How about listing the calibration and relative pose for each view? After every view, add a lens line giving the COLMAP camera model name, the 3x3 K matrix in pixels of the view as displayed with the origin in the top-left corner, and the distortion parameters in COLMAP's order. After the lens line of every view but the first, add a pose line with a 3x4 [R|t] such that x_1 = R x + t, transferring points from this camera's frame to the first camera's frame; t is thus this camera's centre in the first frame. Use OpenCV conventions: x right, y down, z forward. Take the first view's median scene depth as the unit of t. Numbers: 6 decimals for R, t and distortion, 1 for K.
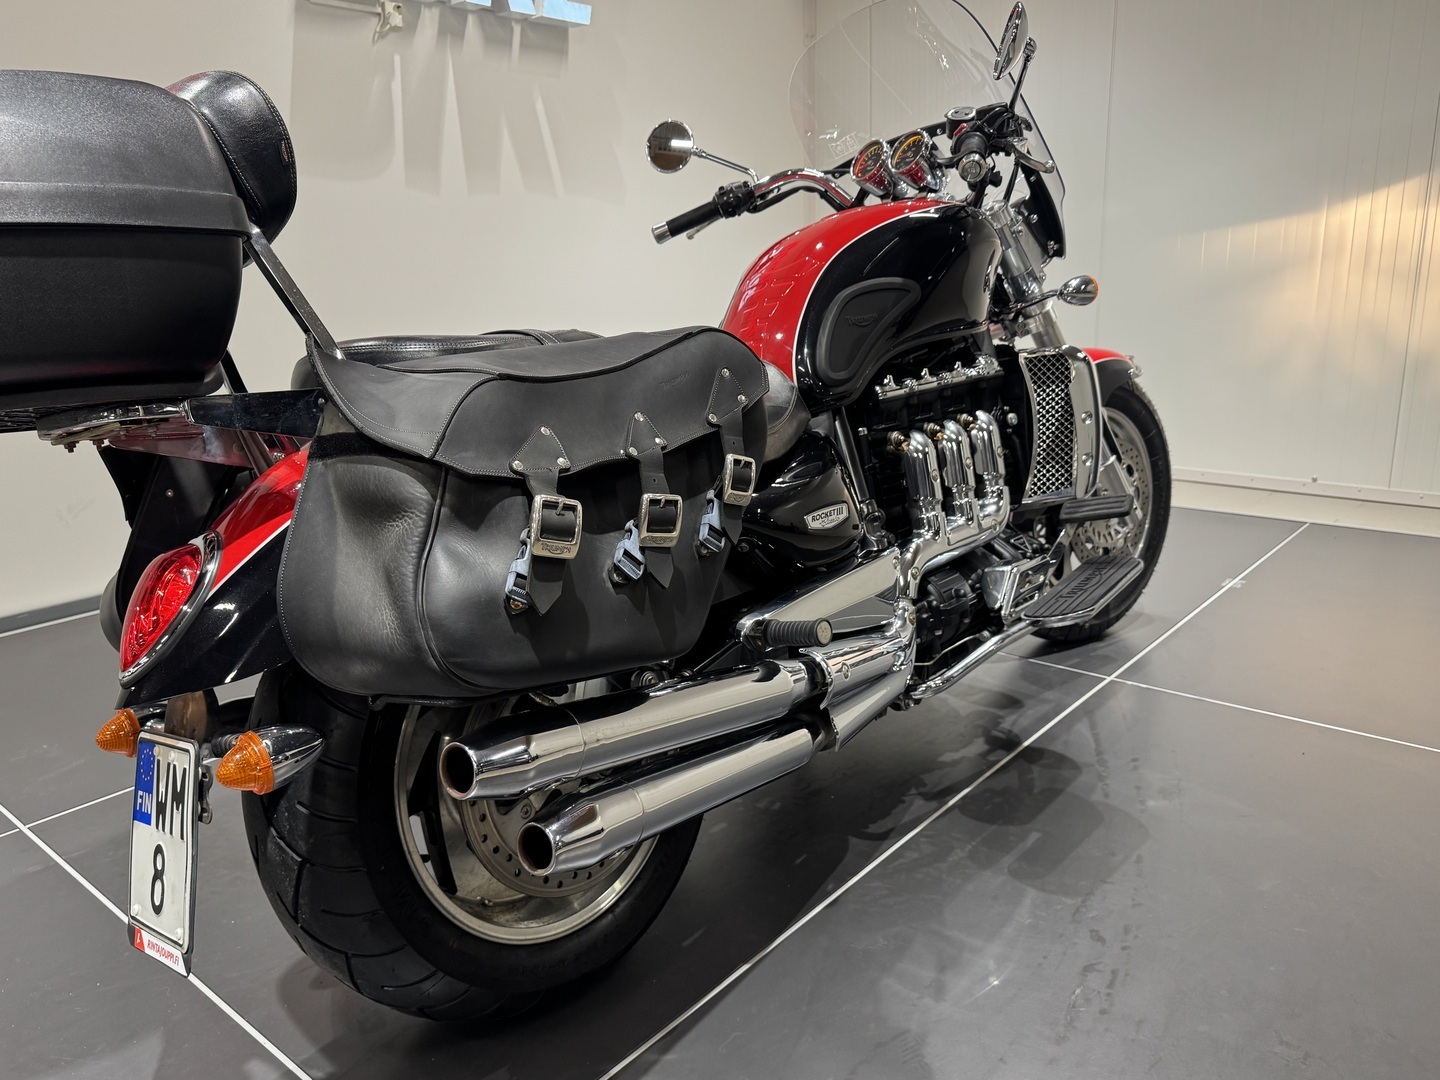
lens RADIAL K [[1085.7, 0, 720.0], [0, 1085.7, 540.0], [0, 0, 1]] dist [0.029066, -0.079610]
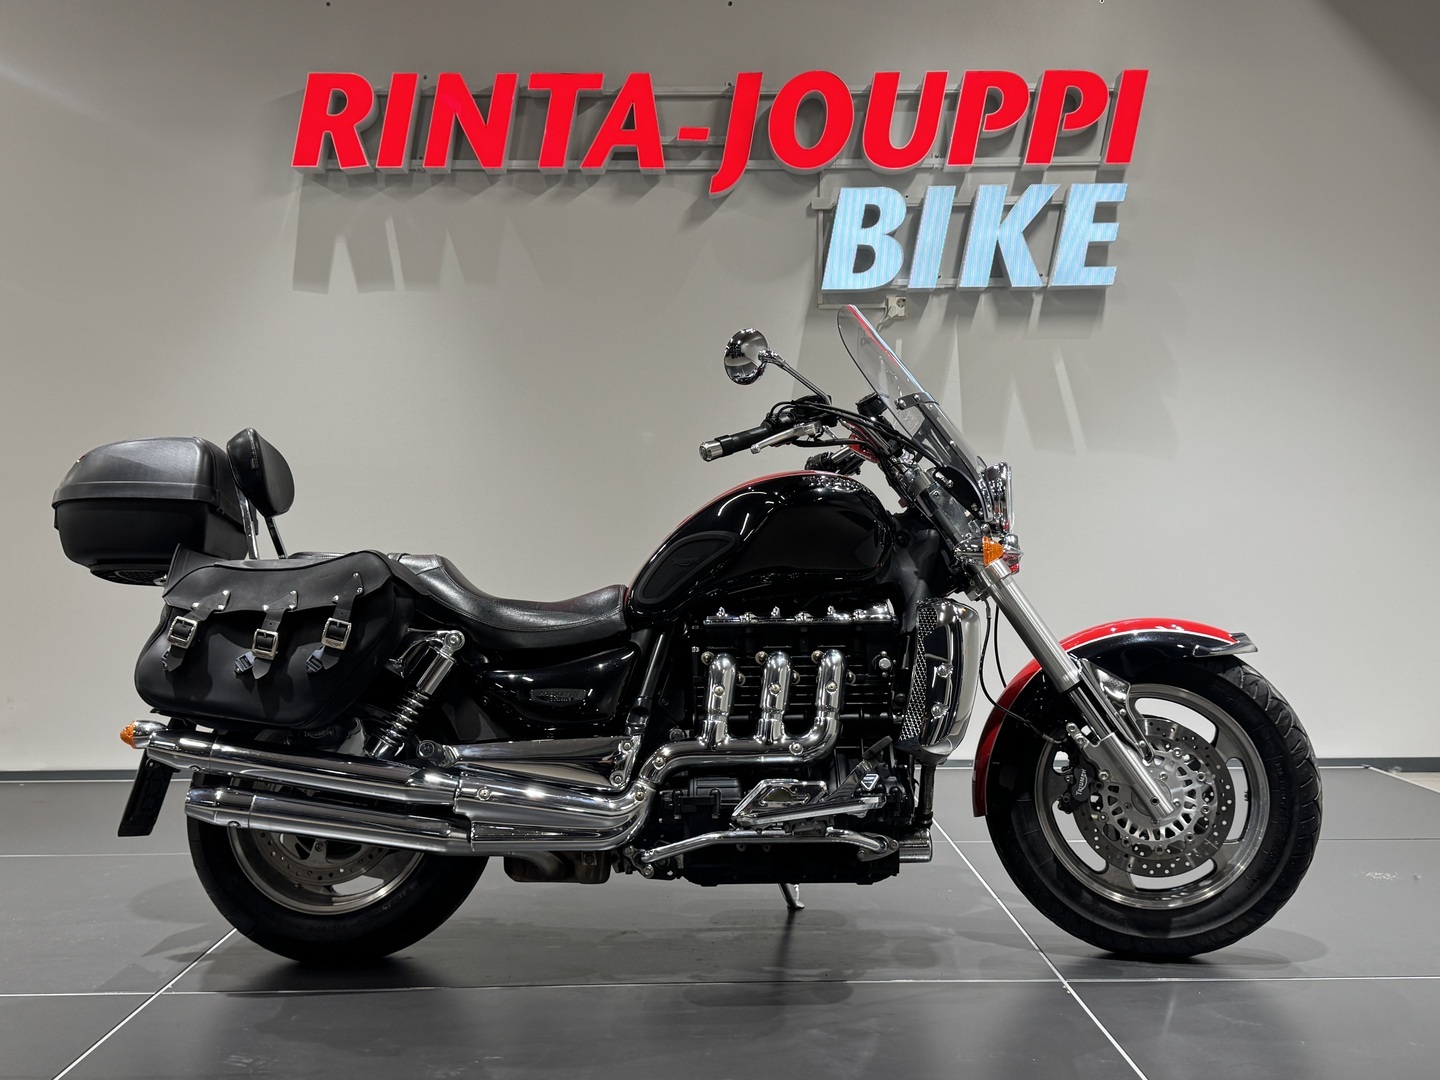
lens RADIAL K [[1409.0, 0, 720.0], [0, 1409.0, 540.0], [0, 0, 1]] dist [-0.000196, 0.001943]
pose [[0.620155, 0.023117, -0.784139, 0.763984], [-0.202993, 0.970251, -0.131938, -0.009831], [0.757761, 0.240997, 0.606398, 0.013521]]
